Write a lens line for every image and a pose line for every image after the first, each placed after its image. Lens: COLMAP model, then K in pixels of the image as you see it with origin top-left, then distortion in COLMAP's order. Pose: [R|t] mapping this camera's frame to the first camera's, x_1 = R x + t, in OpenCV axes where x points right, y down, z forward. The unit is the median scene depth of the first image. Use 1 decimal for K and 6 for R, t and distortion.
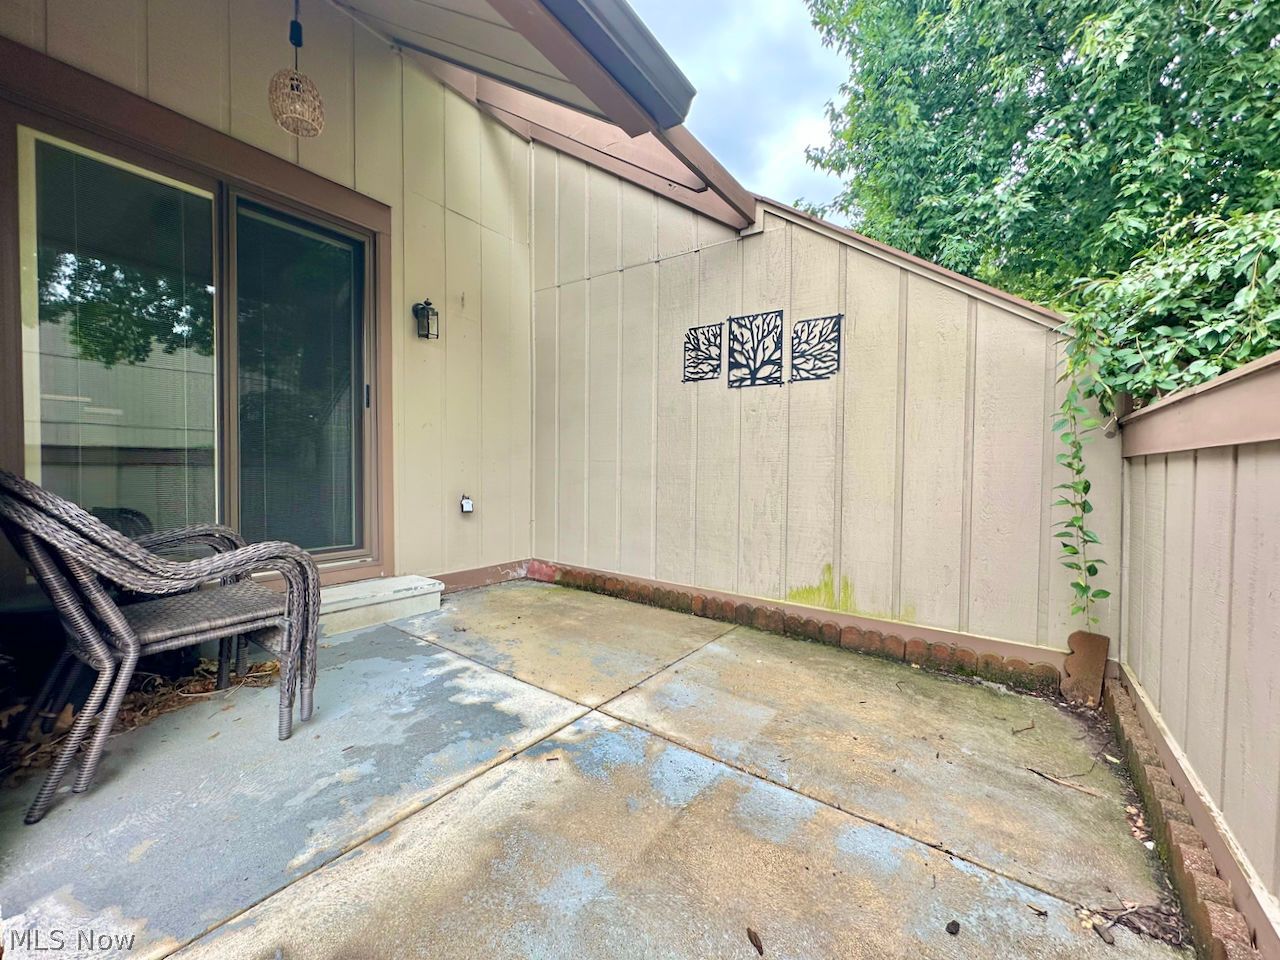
lens RADIAL K [[509.5, 0, 634.9], [0, 509.5, 476.7], [0, 0, 1]] dist [-0.004940, 0.001004]
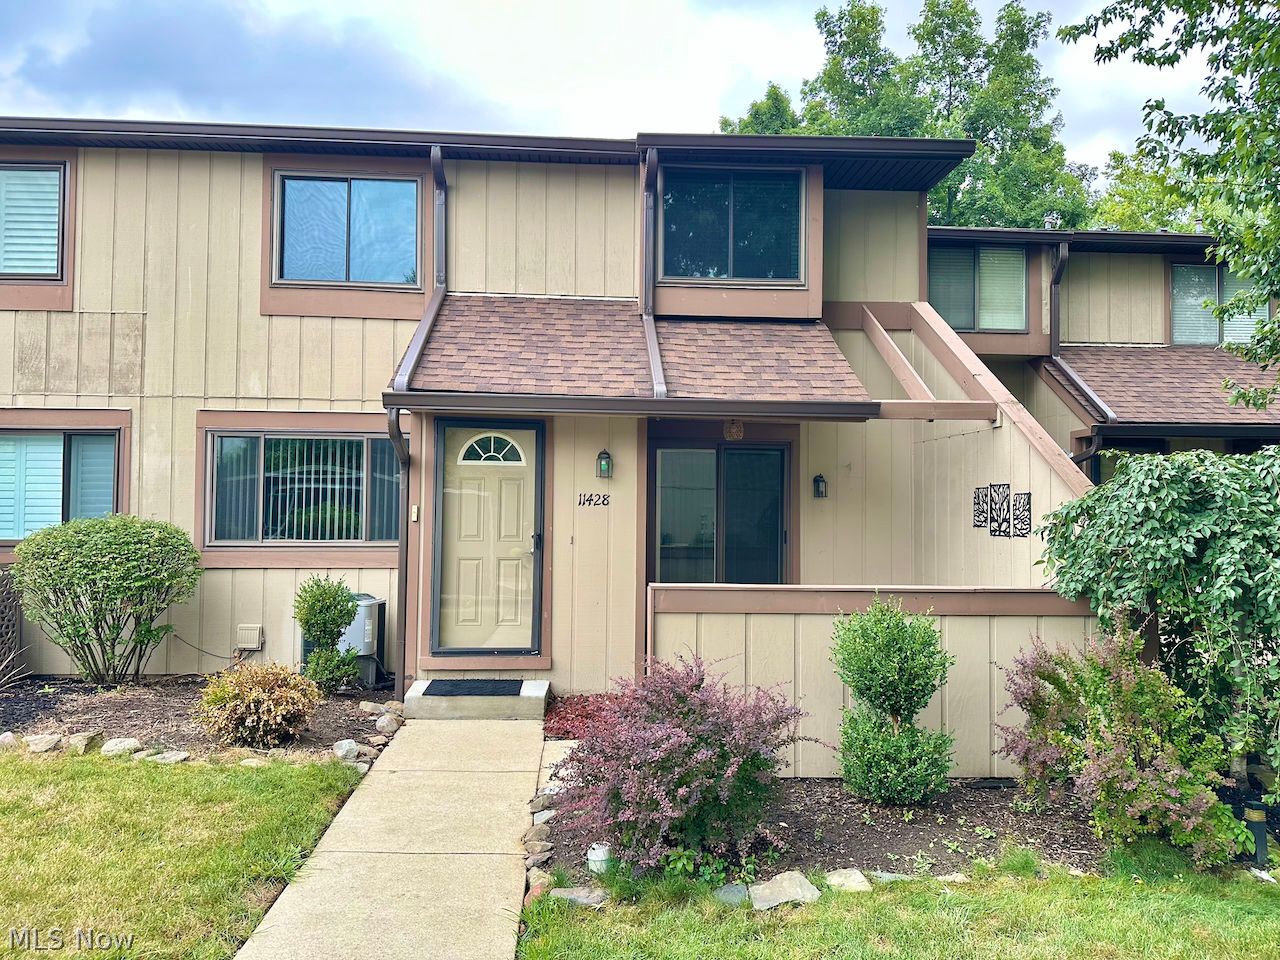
lens RADIAL K [[896.8, 0, 639.3], [0, 896.8, 481.5], [0, 0, 1]] dist [0.001662, 0.000089]
pose [[0.621930, -0.018199, -0.782862, 1.514818], [-0.033874, 0.998169, -0.050115, -0.171025], [0.782340, 0.057687, 0.620174, -1.252023]]
